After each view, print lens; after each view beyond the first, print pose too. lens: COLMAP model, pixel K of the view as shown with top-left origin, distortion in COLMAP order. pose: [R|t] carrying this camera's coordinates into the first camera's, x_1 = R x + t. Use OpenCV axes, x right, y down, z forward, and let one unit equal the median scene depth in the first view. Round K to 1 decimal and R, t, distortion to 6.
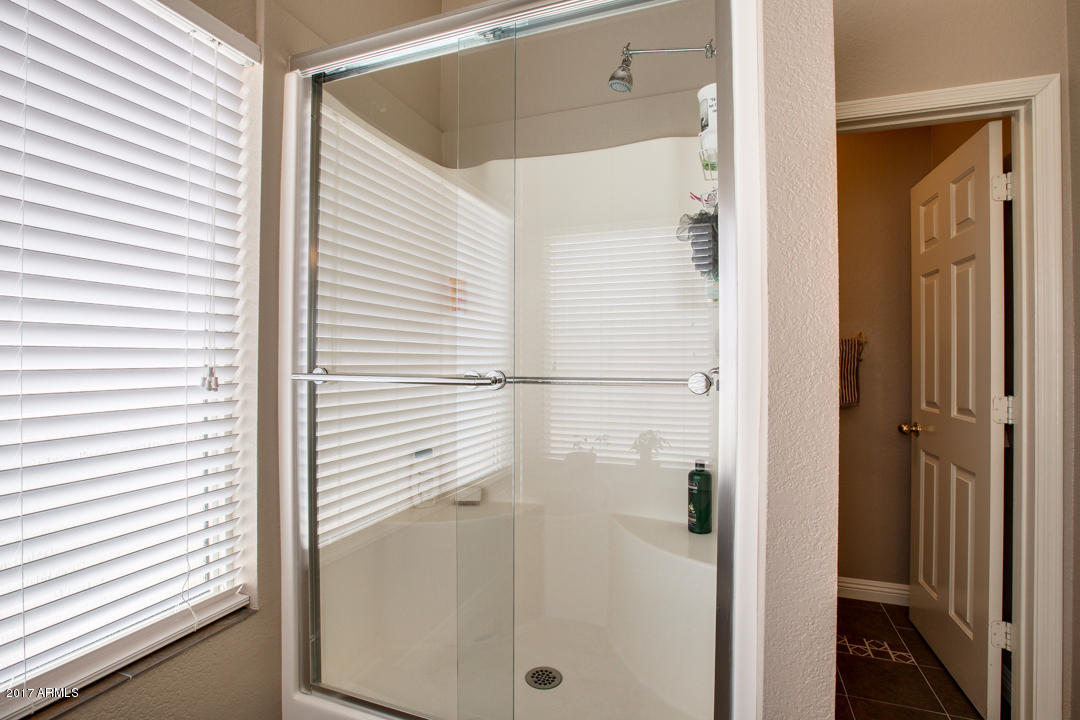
lens RADIAL K [[500.8, 0, 544.5], [0, 500.8, 356.2], [0, 0, 1]] dist [-0.037220, 0.009988]
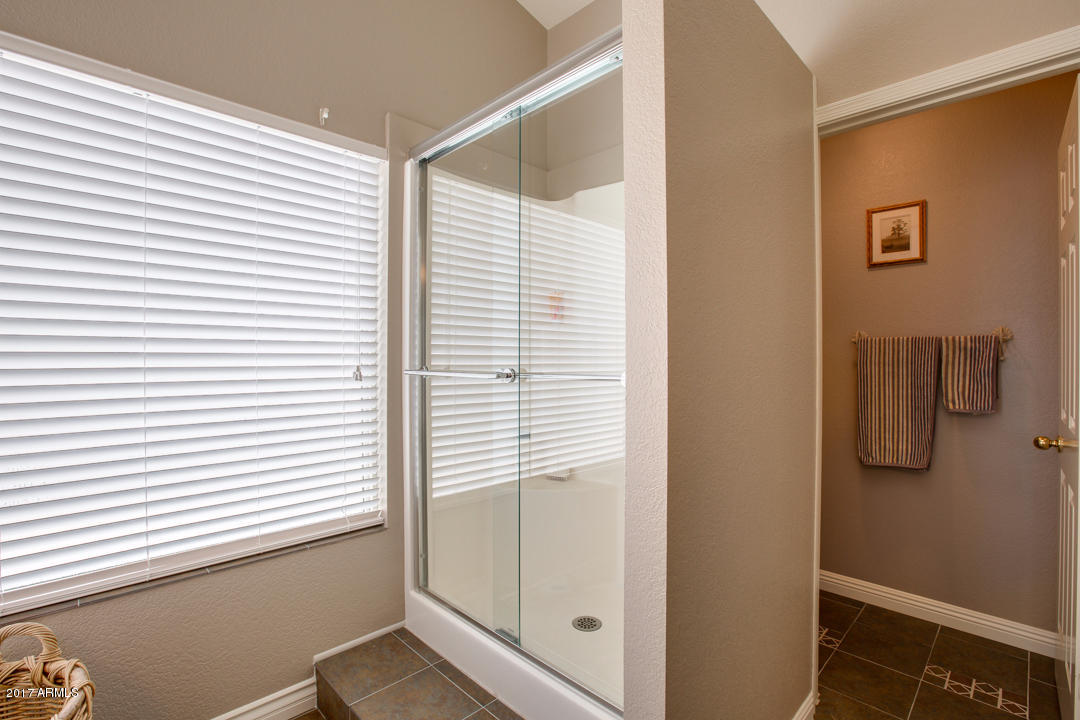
lens RADIAL K [[500.8, 0, 540.7], [0, 500.8, 362.3], [0, 0, 1]] dist [-0.037220, 0.009988]
pose [[0.903229, -0.000293, -0.429160, 0.467362], [0.004821, 0.999944, 0.009464, -0.000204], [0.429133, -0.010617, 0.903179, -0.154902]]
